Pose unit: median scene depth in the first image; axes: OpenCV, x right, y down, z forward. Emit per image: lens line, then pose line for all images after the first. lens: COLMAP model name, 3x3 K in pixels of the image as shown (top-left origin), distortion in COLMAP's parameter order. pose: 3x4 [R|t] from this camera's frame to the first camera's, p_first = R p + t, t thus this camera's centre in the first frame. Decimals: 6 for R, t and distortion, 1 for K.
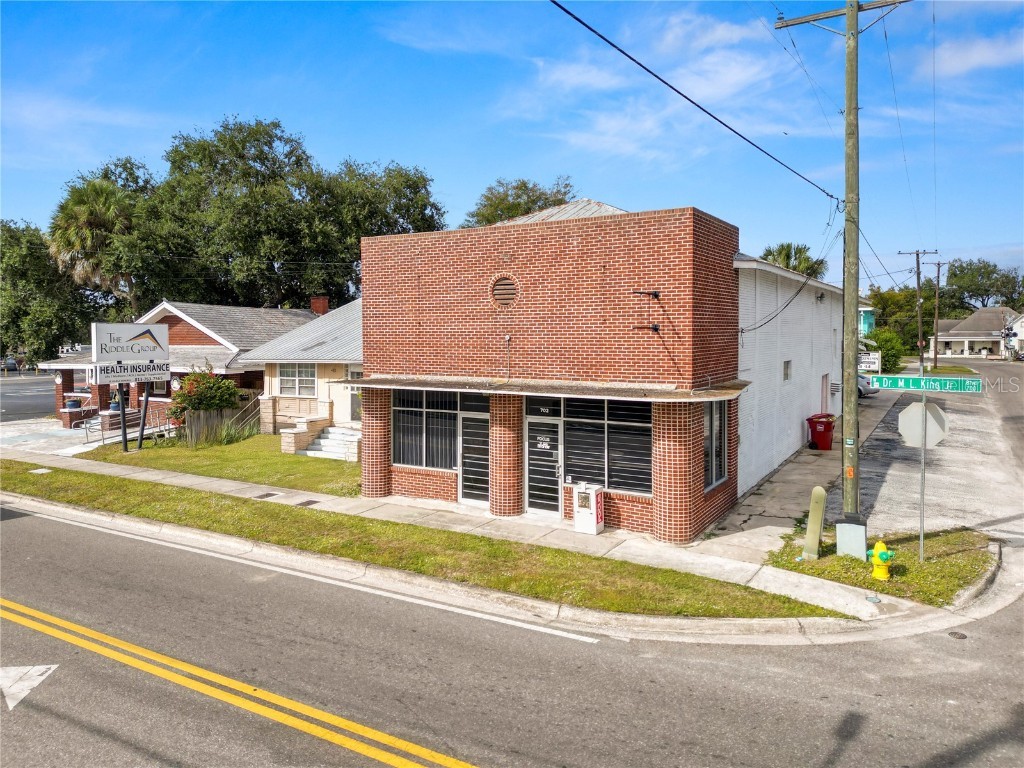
lens RADIAL K [[712.3, 0, 511.3], [0, 712.3, 386.6], [0, 0, 1]] dist [0.081415, -0.077834]
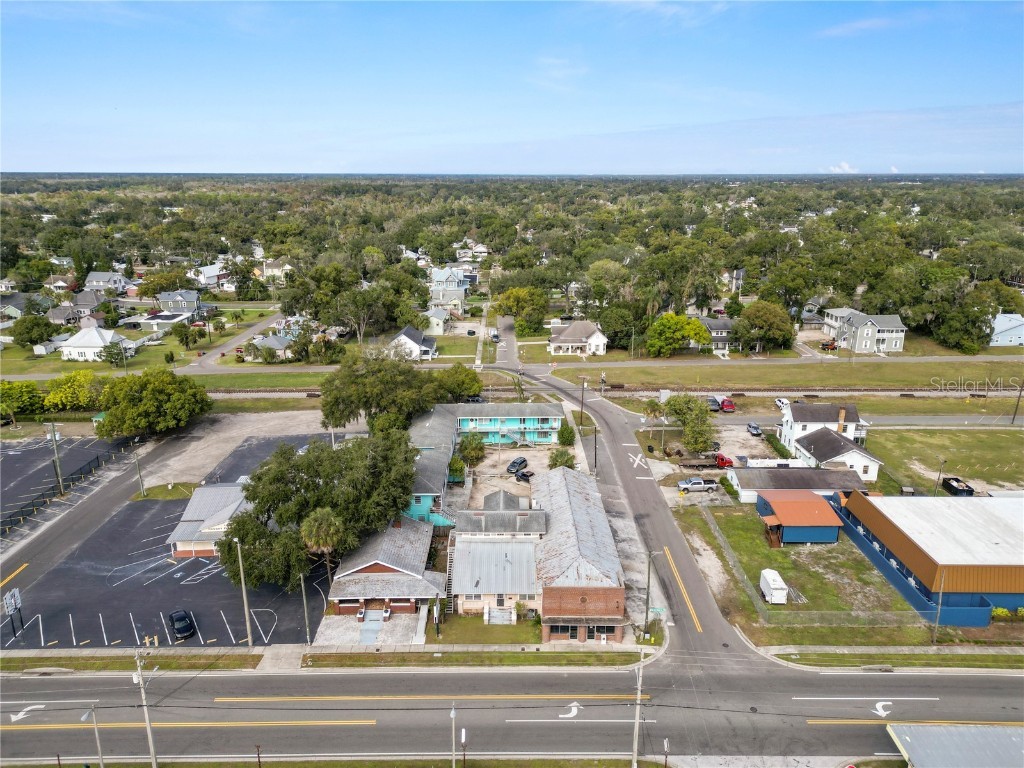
lens RADIAL K [[712.3, 0, 511.3], [0, 712.3, 386.6], [0, 0, 1]] dist [0.081415, -0.077834]
pose [[0.852936, -0.139471, 0.503039, -2.602085], [0.032024, 0.975812, 0.216251, -2.542917], [-0.521032, -0.168339, 0.836772, -2.481523]]
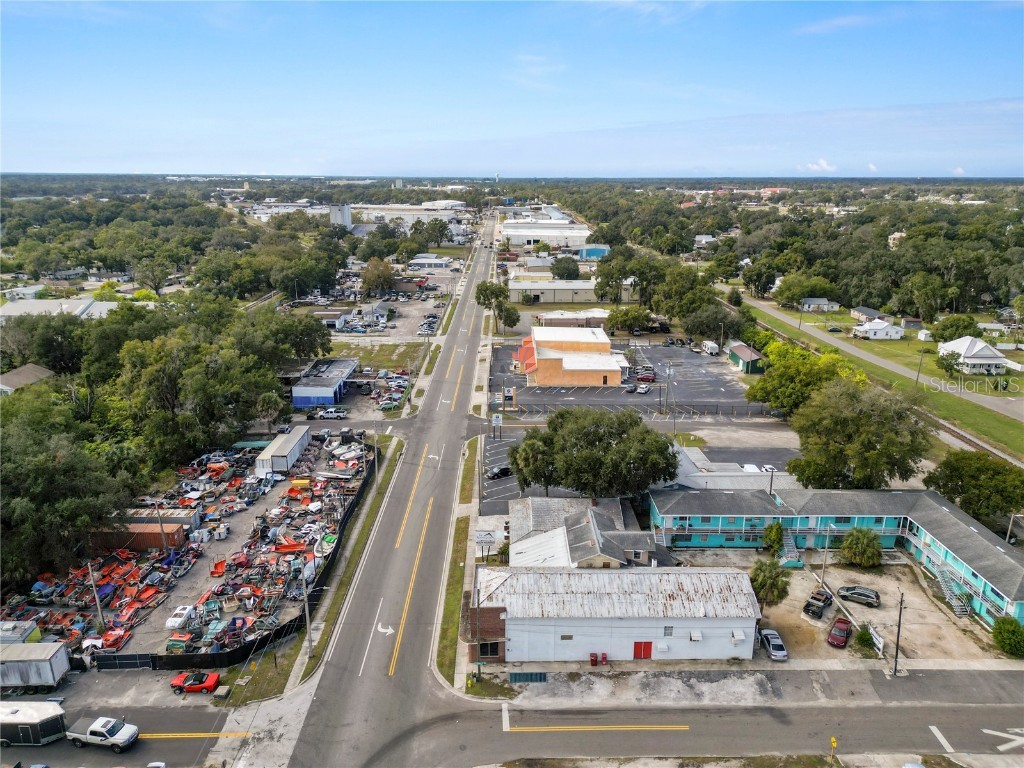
lens RADIAL K [[712.3, 0, 511.3], [0, 712.3, 386.6], [0, 0, 1]] dist [0.081415, -0.077834]
pose [[0.528159, 0.250281, -0.811423, 3.670623], [-0.076091, 0.965681, 0.248333, -2.700388], [0.845729, -0.069418, 0.529077, -1.229932]]
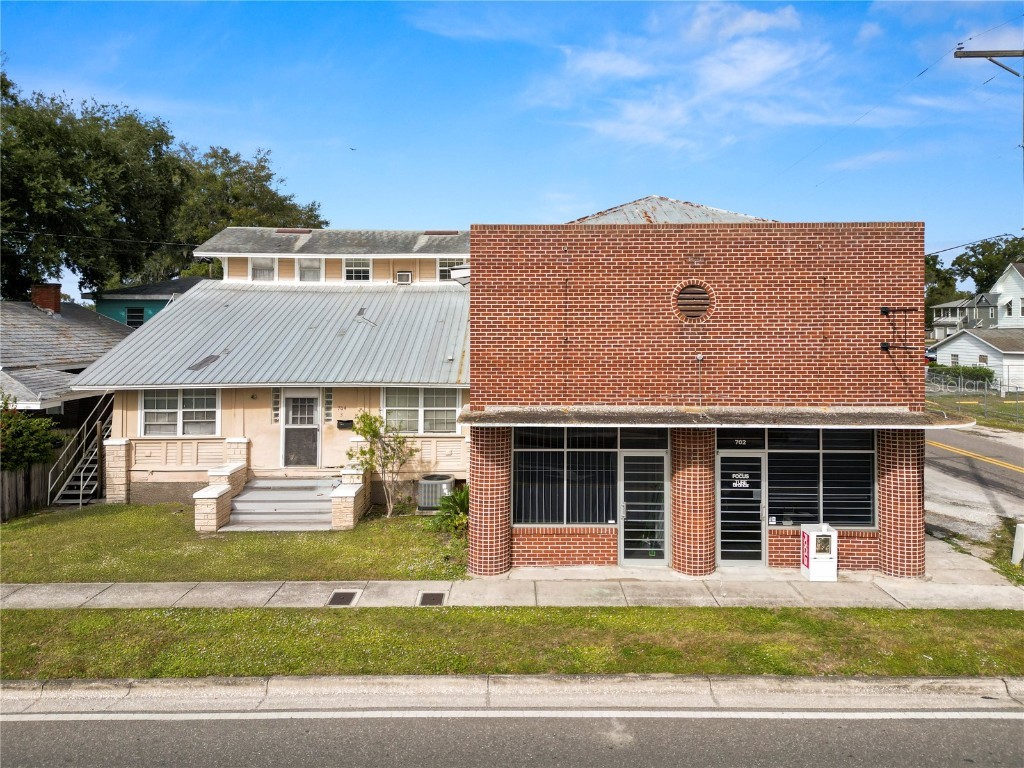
lens RADIAL K [[739.6, 0, 513.5], [0, 739.6, 313.6], [0, 0, 1]] dist [0.065775, -0.049324]
pose [[0.854593, 0.015667, 0.519063, -0.656506], [0.032152, 0.996031, -0.082999, -0.056388], [-0.518303, 0.087619, 0.850697, 0.349222]]
